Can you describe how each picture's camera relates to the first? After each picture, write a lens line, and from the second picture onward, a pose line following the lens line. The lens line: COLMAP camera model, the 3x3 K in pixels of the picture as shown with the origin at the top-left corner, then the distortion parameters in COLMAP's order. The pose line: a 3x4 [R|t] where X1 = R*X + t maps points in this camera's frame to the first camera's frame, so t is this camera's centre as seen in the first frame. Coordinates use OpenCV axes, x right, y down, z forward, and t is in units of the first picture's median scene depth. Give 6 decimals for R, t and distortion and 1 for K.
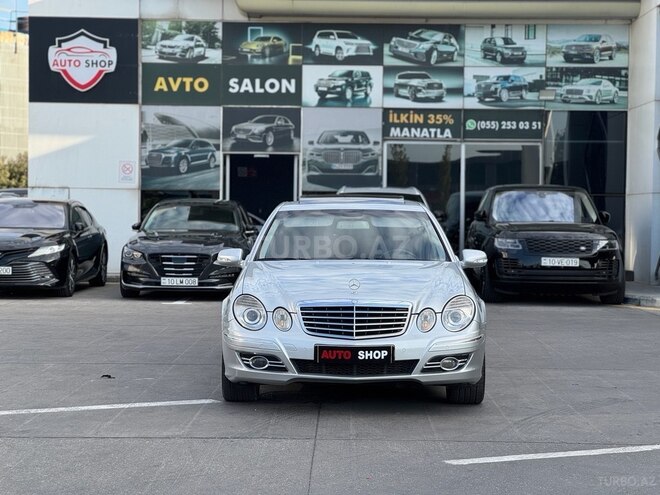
lens RADIAL K [[1469.0, 0, 331.8], [0, 1469.0, 245.1], [0, 0, 1]] dist [0.195443, 0.000000]
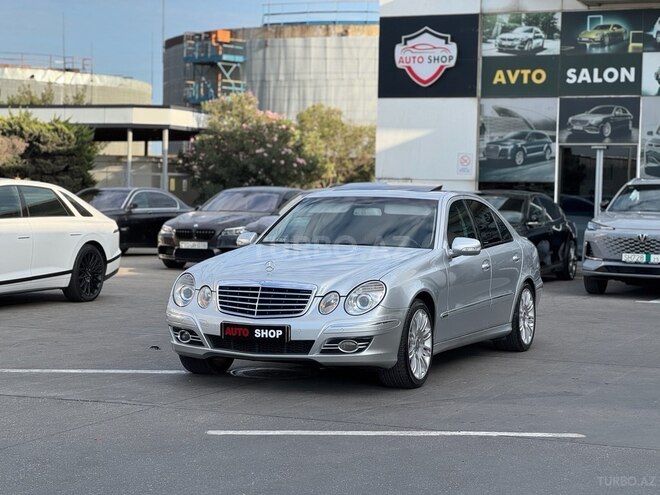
lens RADIAL K [[1469.0, 0, 320.2], [0, 1469.0, 252.3], [0, 0, 1]] dist [0.195443, 0.000000]
pose [[0.920669, 0.024349, -0.389583, 0.170001], [-0.021164, 0.999698, 0.012468, 0.001085], [0.389770, -0.003234, 0.920907, 0.018626]]
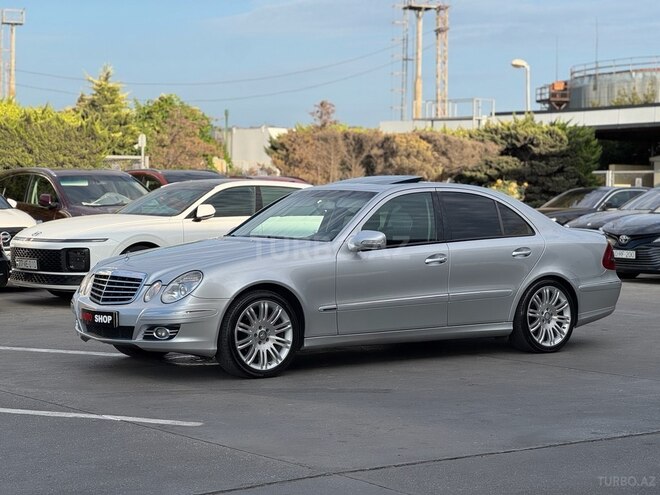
lens RADIAL K [[1469.0, 0, 327.3], [0, 1469.0, 242.2], [0, 0, 1]] dist [0.195443, 0.000000]
pose [[0.597688, 0.024218, -0.801363, 0.372561], [-0.021723, 0.999666, 0.014009, -0.001035], [0.801435, 0.009035, 0.598014, 0.169309]]
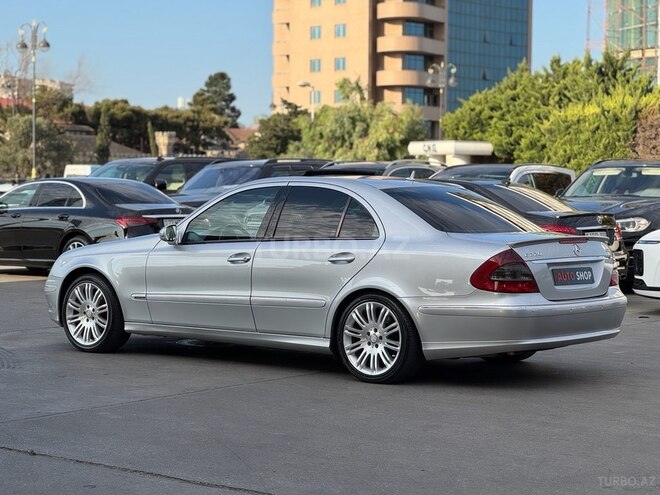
lens RADIAL K [[1469.0, 0, 326.5], [0, 1469.0, 248.3], [0, 0, 1]] dist [0.195443, 0.000000]
pose [[-0.633329, 0.022839, -0.773546, 0.343014], [-0.030666, 0.998039, 0.054575, -0.016416], [0.773275, 0.058285, -0.631386, 0.737111]]
